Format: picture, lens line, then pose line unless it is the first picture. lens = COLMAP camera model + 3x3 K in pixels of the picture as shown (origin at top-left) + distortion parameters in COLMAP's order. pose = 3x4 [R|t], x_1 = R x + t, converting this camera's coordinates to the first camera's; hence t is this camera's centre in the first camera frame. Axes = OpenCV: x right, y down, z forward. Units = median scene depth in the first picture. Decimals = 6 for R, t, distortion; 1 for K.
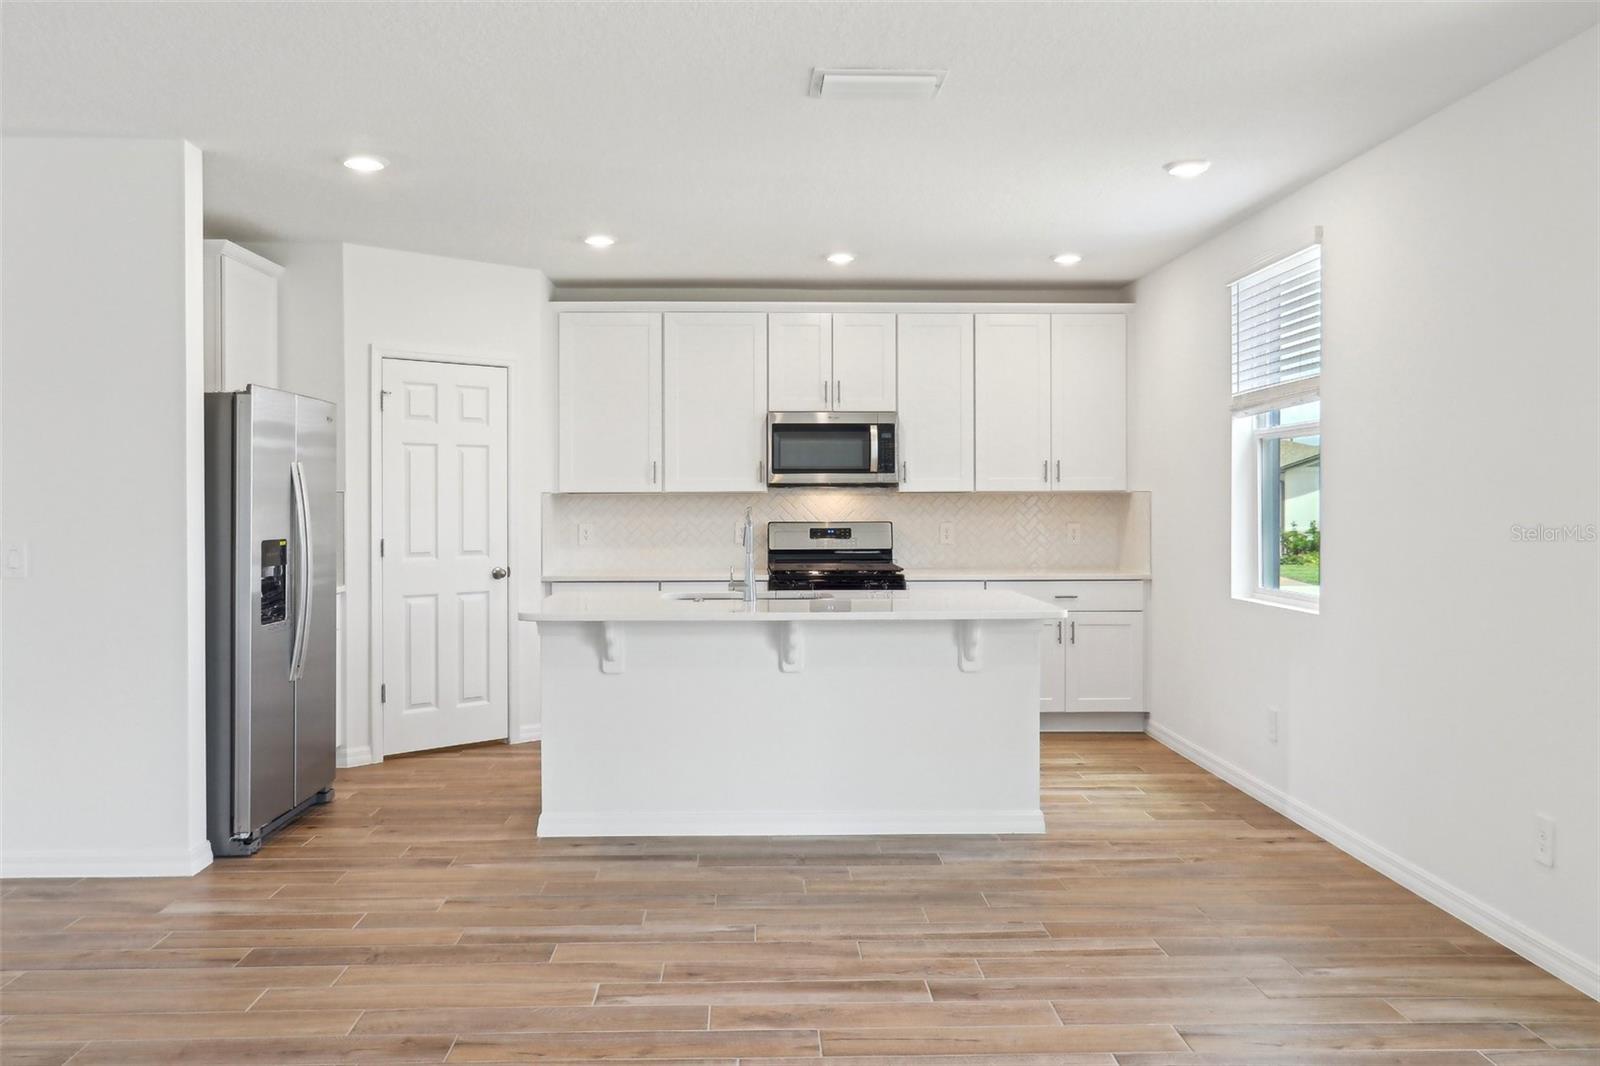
lens RADIAL K [[1228.2, 0, 798.5], [0, 1228.2, 502.2], [0, 0, 1]] dist [0.002320, -0.000262]
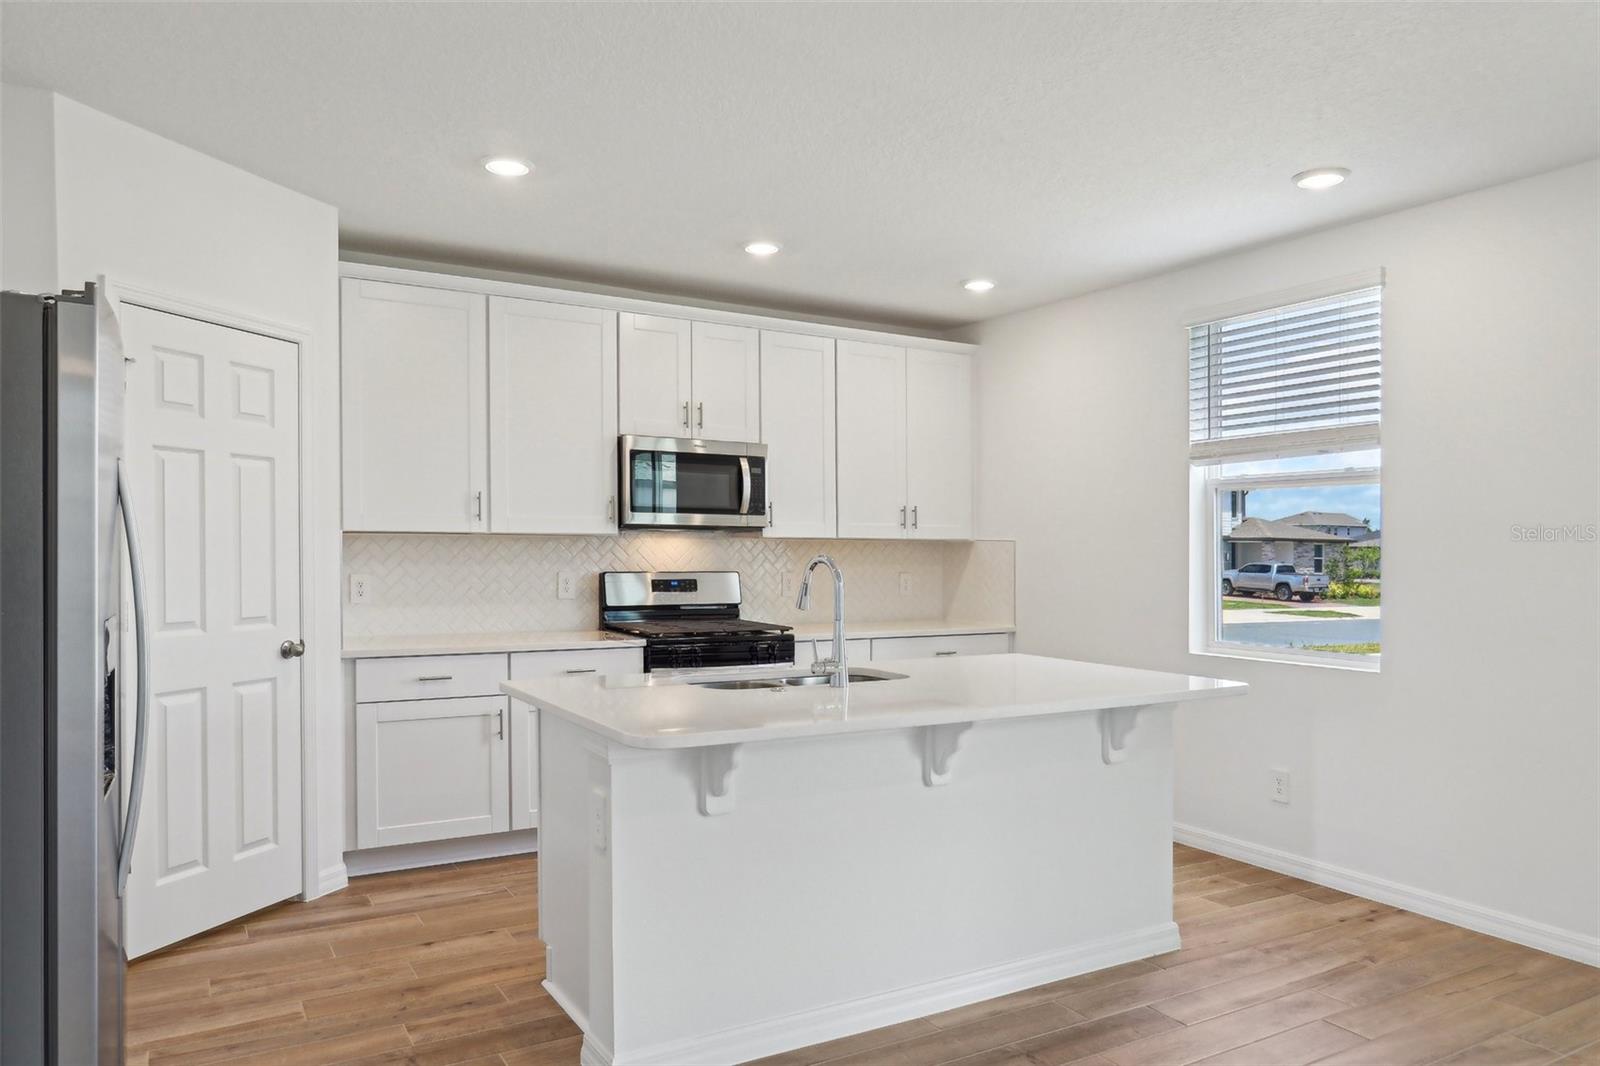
lens RADIAL K [[1078.1, 0, 800.2], [0, 1078.1, 559.9], [0, 0, 1]] dist [-0.005474, 0.001265]
pose [[0.880960, 0.005421, 0.473160, -0.256026], [-0.010521, 0.999912, 0.008133, 0.001120], [-0.473074, -0.012143, 0.880939, 0.327265]]
